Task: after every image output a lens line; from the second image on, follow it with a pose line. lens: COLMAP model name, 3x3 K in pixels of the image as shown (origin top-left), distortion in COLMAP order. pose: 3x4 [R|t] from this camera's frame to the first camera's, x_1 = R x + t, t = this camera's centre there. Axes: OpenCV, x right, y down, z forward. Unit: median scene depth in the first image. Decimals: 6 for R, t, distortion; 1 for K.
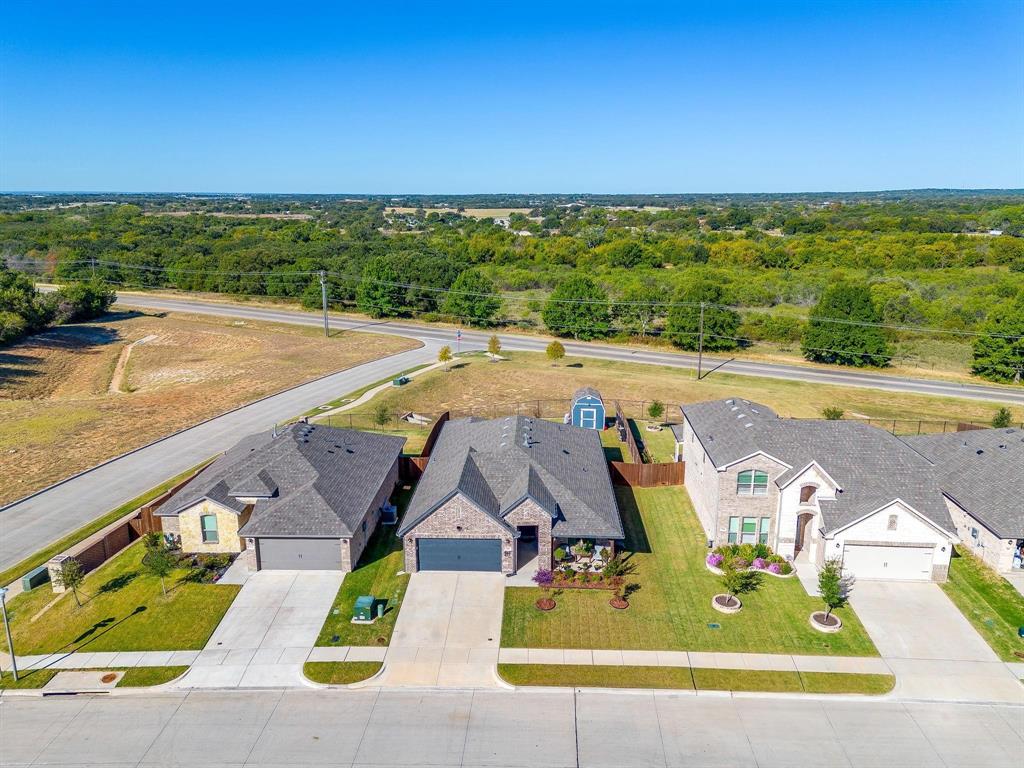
lens RADIAL K [[718.7, 0, 512.0], [0, 718.7, 384.0], [0, 0, 1]] dist [0.038334, -0.001058]
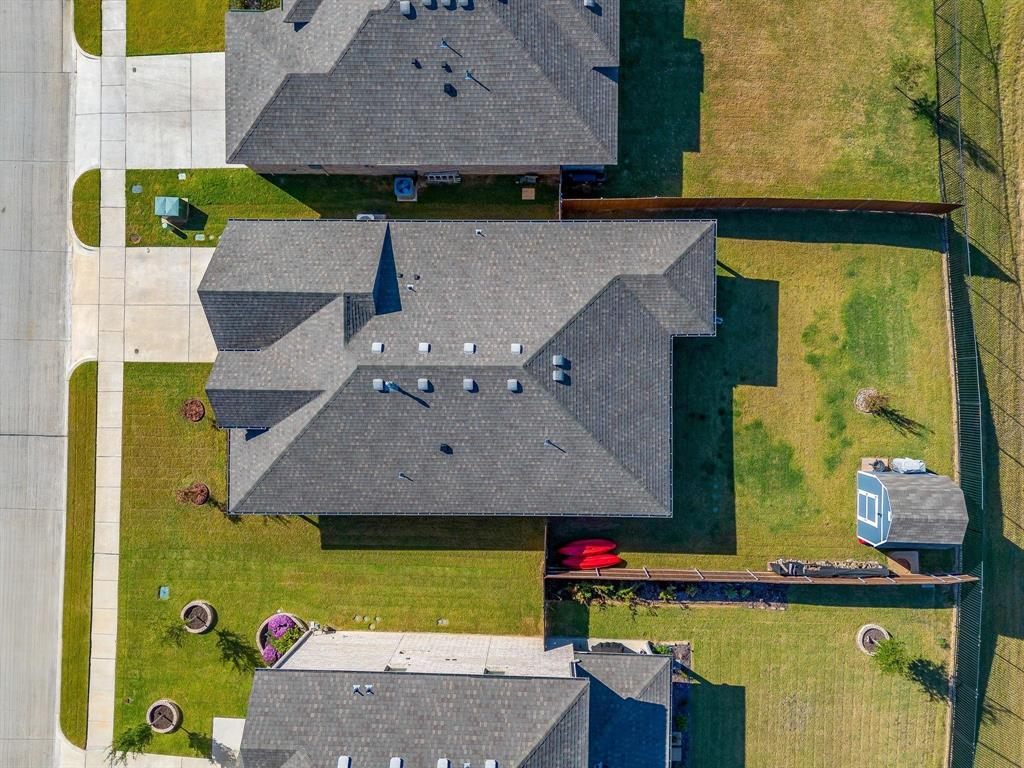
lens RADIAL K [[718.7, 0, 512.0], [0, 718.7, 384.0], [0, 0, 1]] dist [0.038334, -0.001058]
pose [[0.032749, 0.999436, -0.007433, 0.035436], [-0.232134, 0.014840, 0.972571, -0.683752], [0.972132, -0.030125, 0.232489, 1.241729]]
